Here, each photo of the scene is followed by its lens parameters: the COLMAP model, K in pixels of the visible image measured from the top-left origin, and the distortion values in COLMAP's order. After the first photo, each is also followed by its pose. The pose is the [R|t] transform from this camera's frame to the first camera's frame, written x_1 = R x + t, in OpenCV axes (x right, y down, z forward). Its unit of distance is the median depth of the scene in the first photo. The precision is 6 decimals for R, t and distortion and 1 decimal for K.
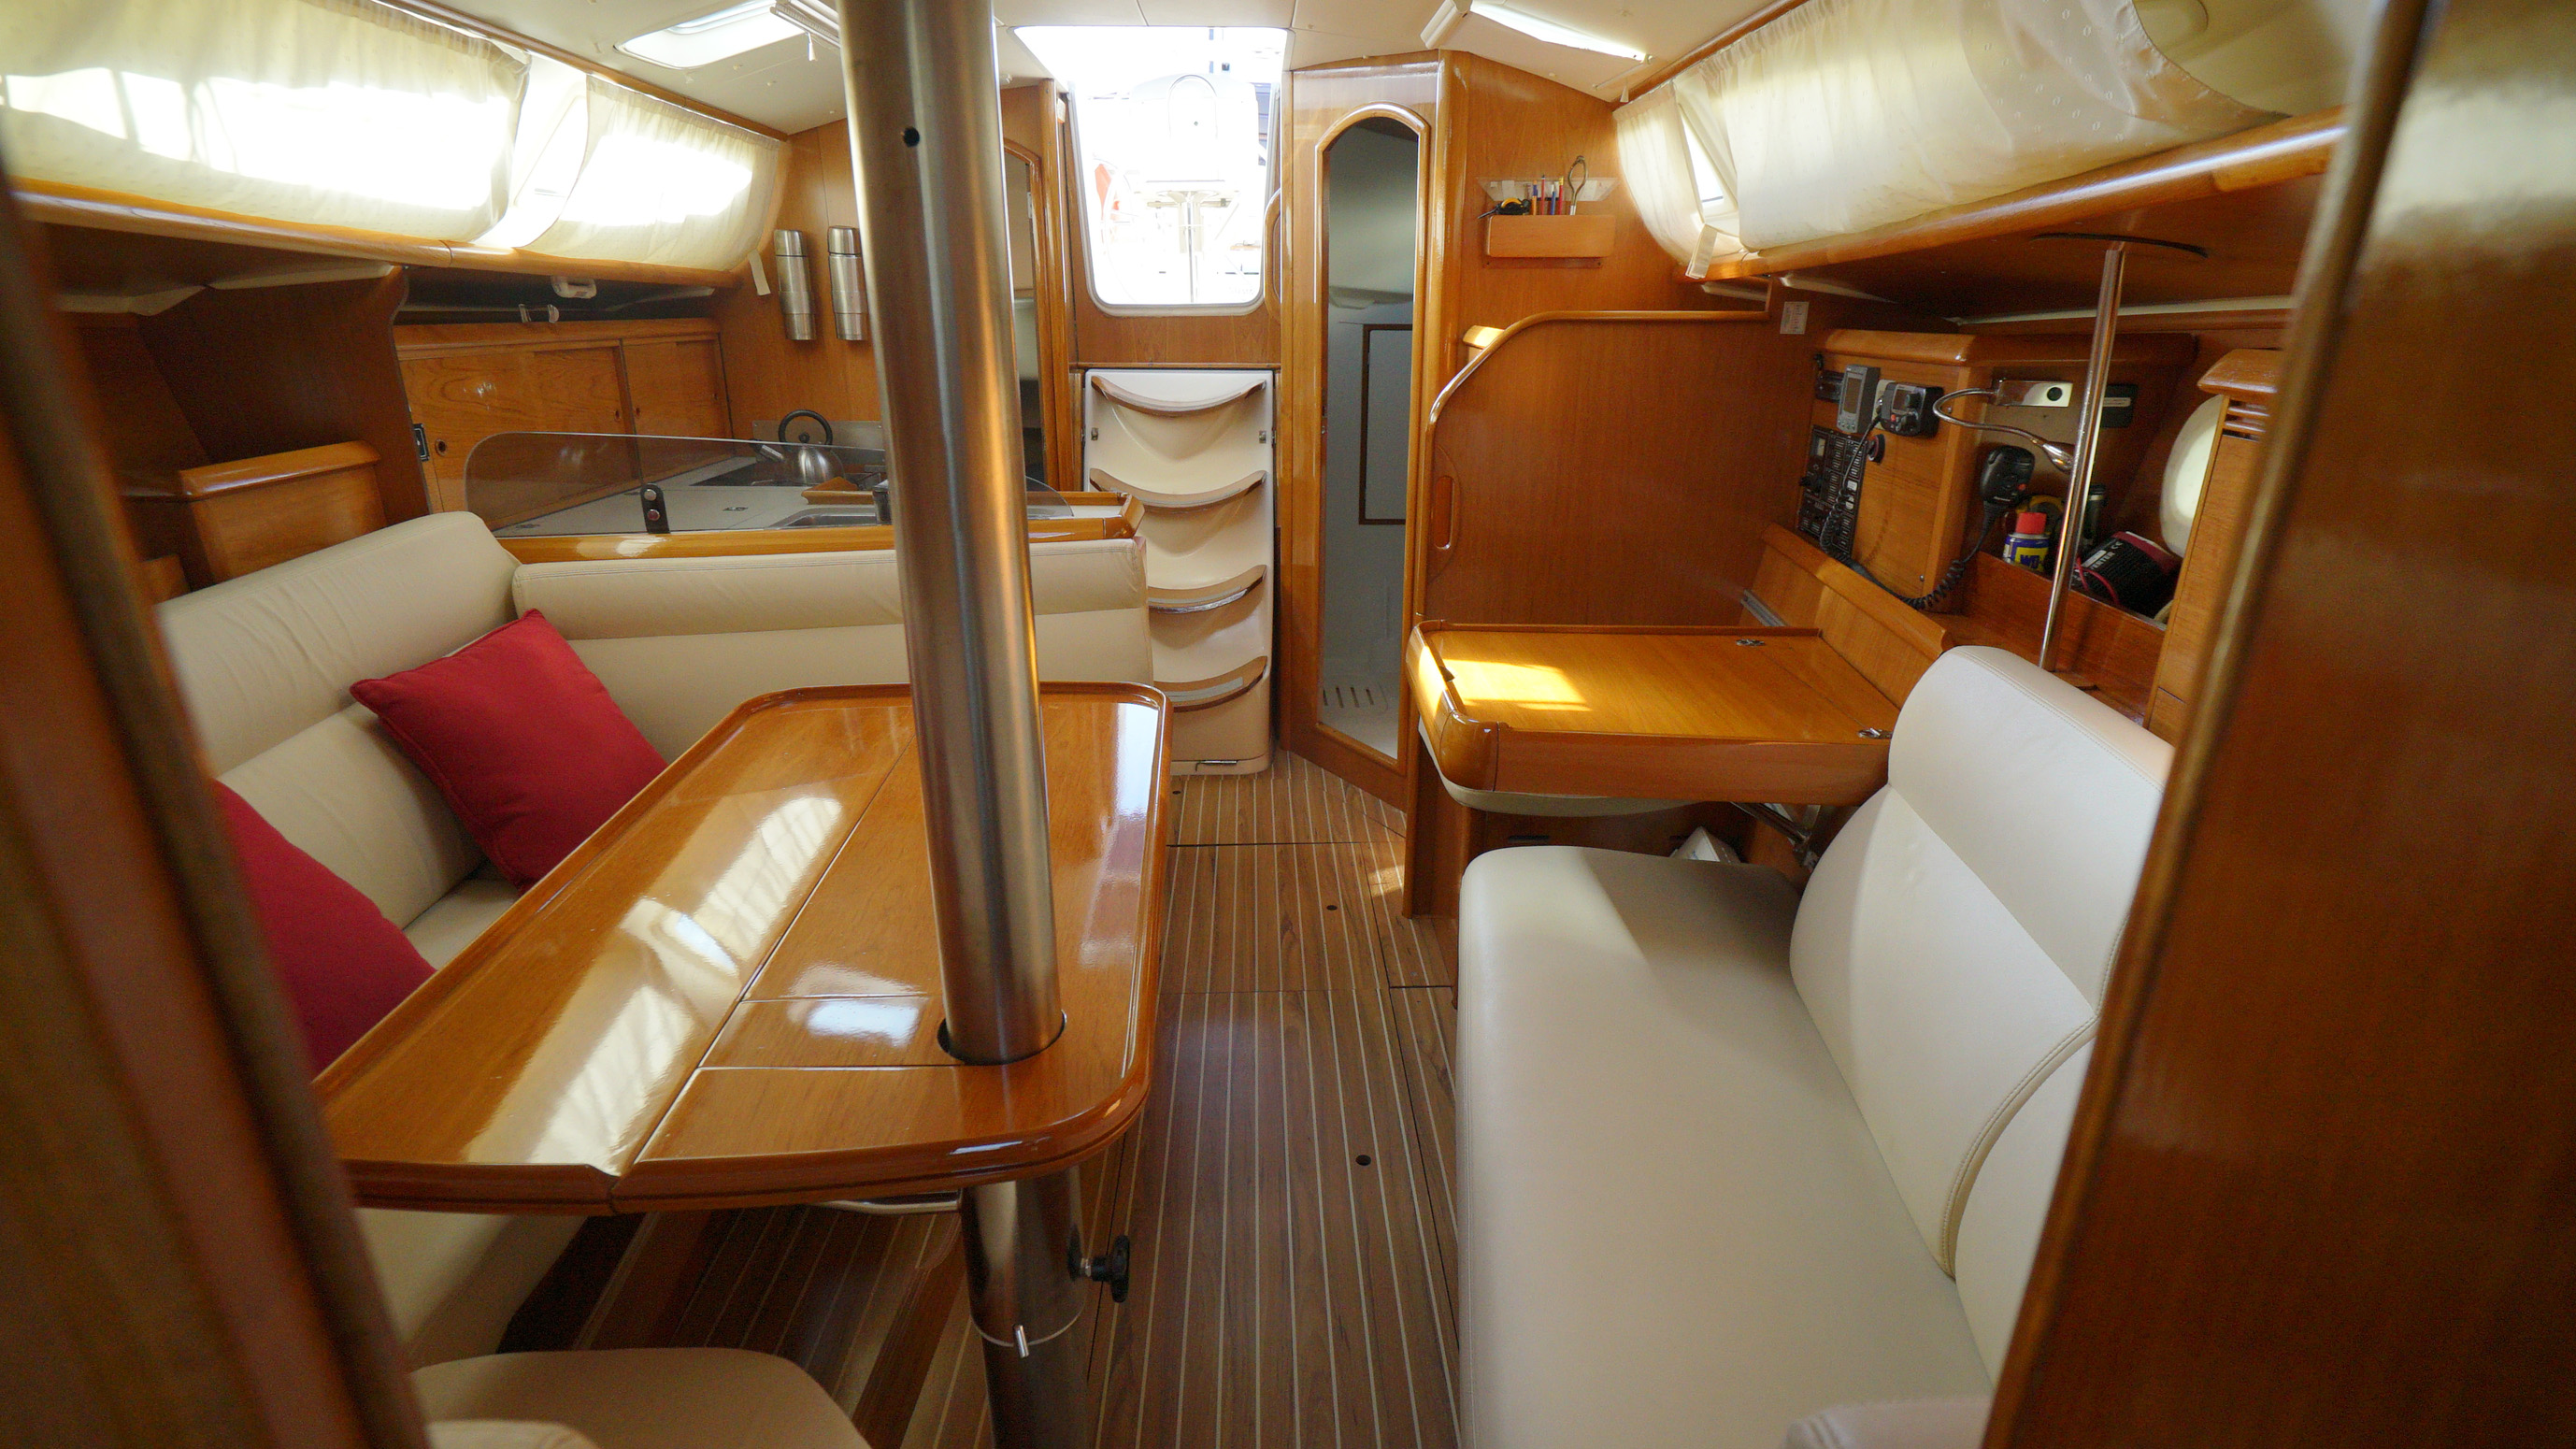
lens RADIAL K [[1162.2, 0, 1278.6], [0, 1162.2, 722.8], [0, 0, 1]] dist [-0.004353, 0.001336]
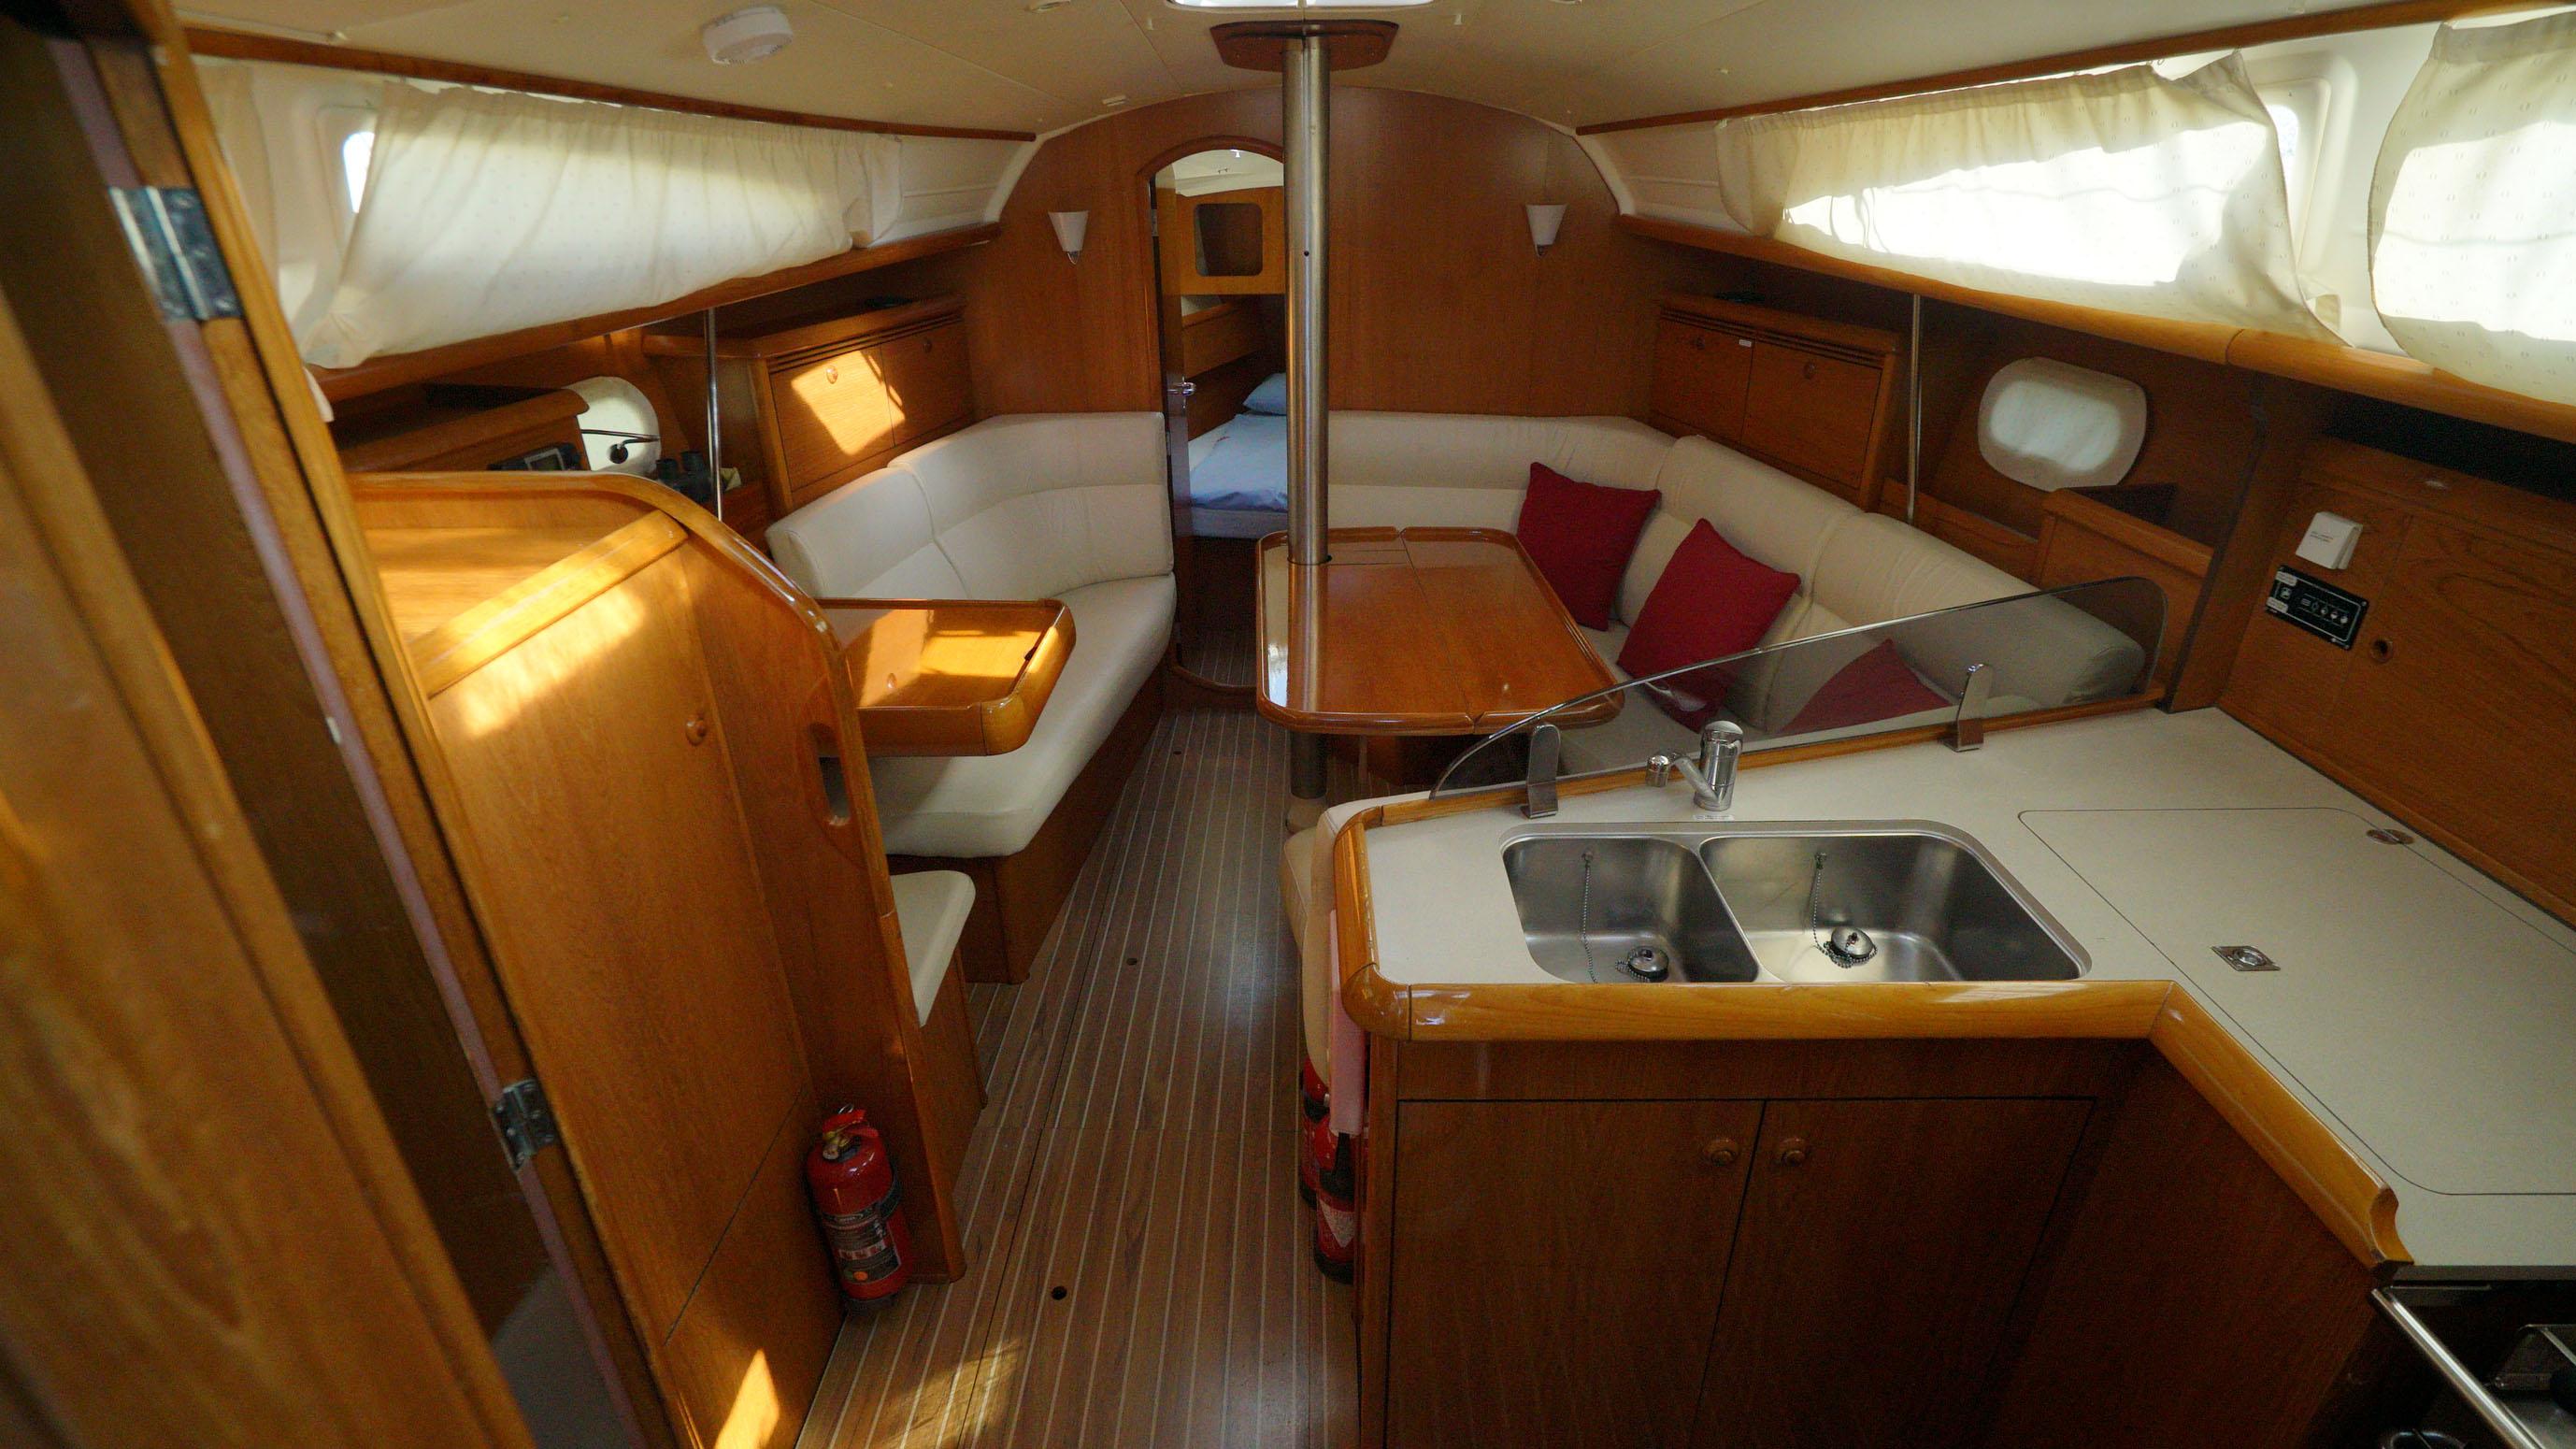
lens RADIAL K [[1162.2, 0, 1286.7], [0, 1162.2, 724.3], [0, 0, 1]] dist [-0.004353, 0.001336]
pose [[-0.999350, -0.009130, 0.034867, -0.137585], [0.018846, 0.692236, 0.721426, -0.712366], [-0.030722, 0.721614, -0.691614, 1.551586]]
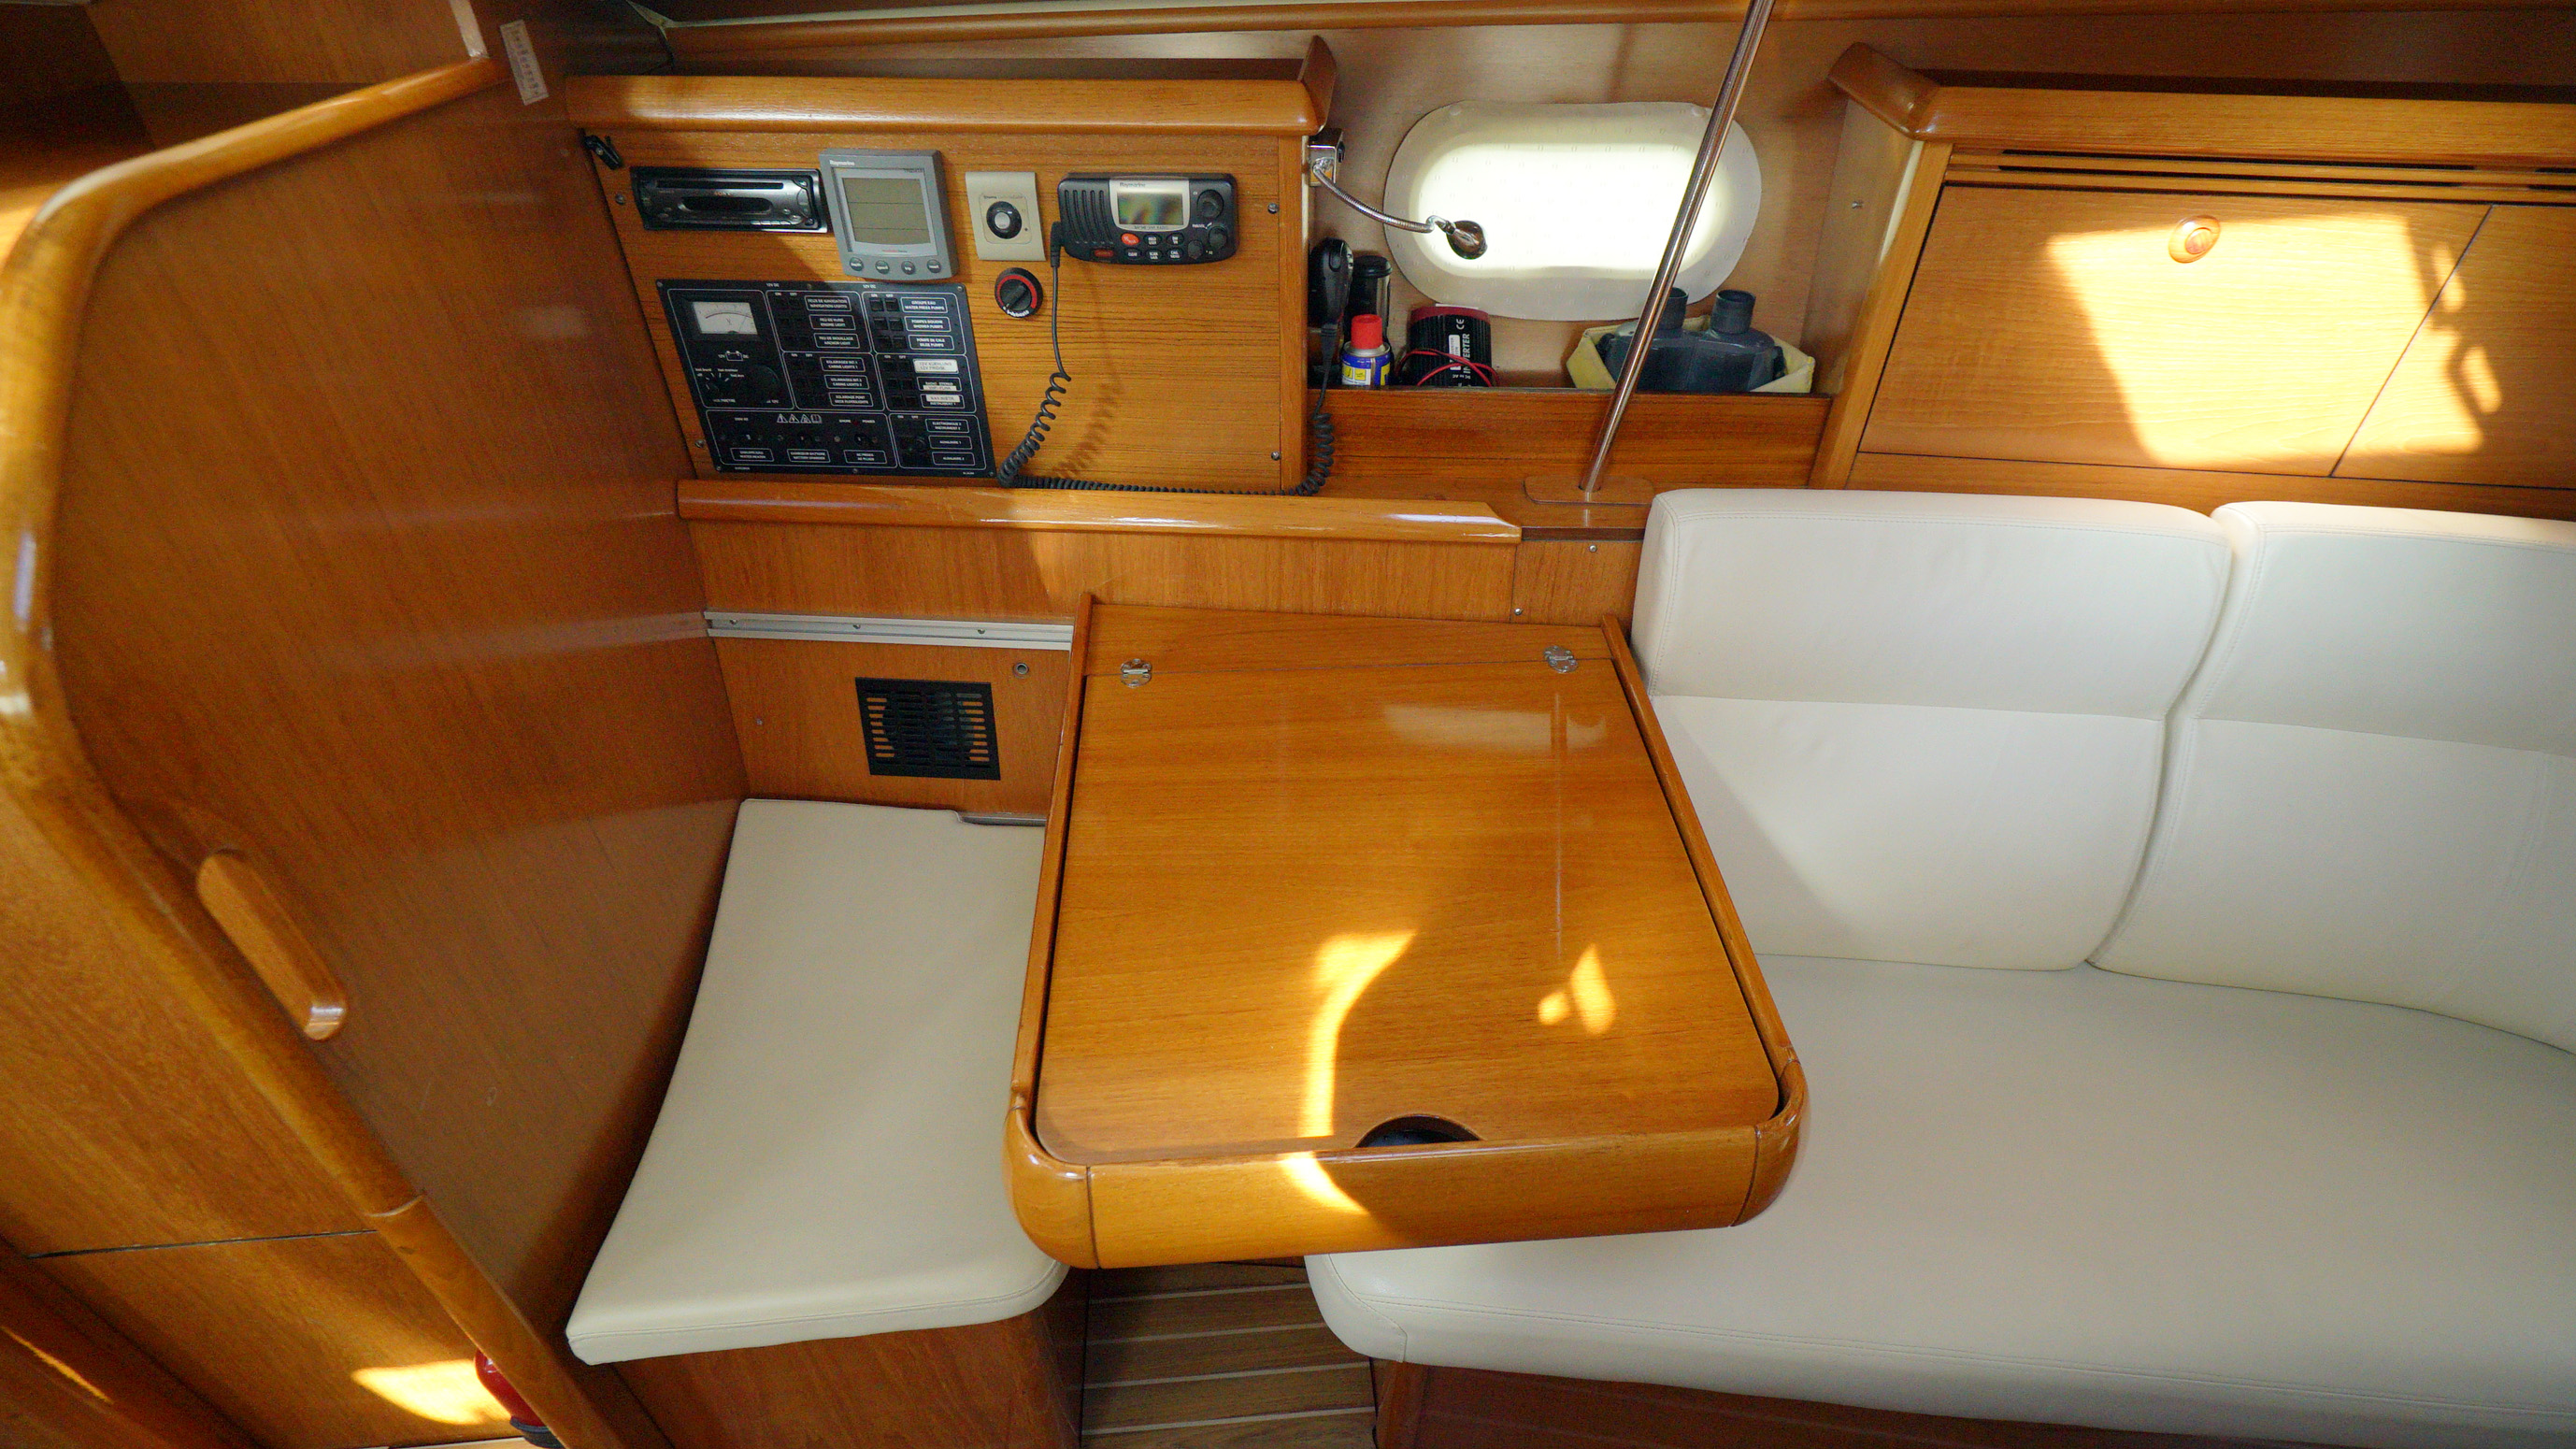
lens RADIAL K [[1162.2, 0, 1287.2], [0, 1162.2, 724.5], [0, 0, 1]] dist [-0.004353, 0.001336]
pose [[-0.070510, -0.603040, 0.794588, -0.078907], [0.333958, 0.736332, 0.588462, -0.332411], [-0.939947, 0.306851, 0.149471, 0.754390]]
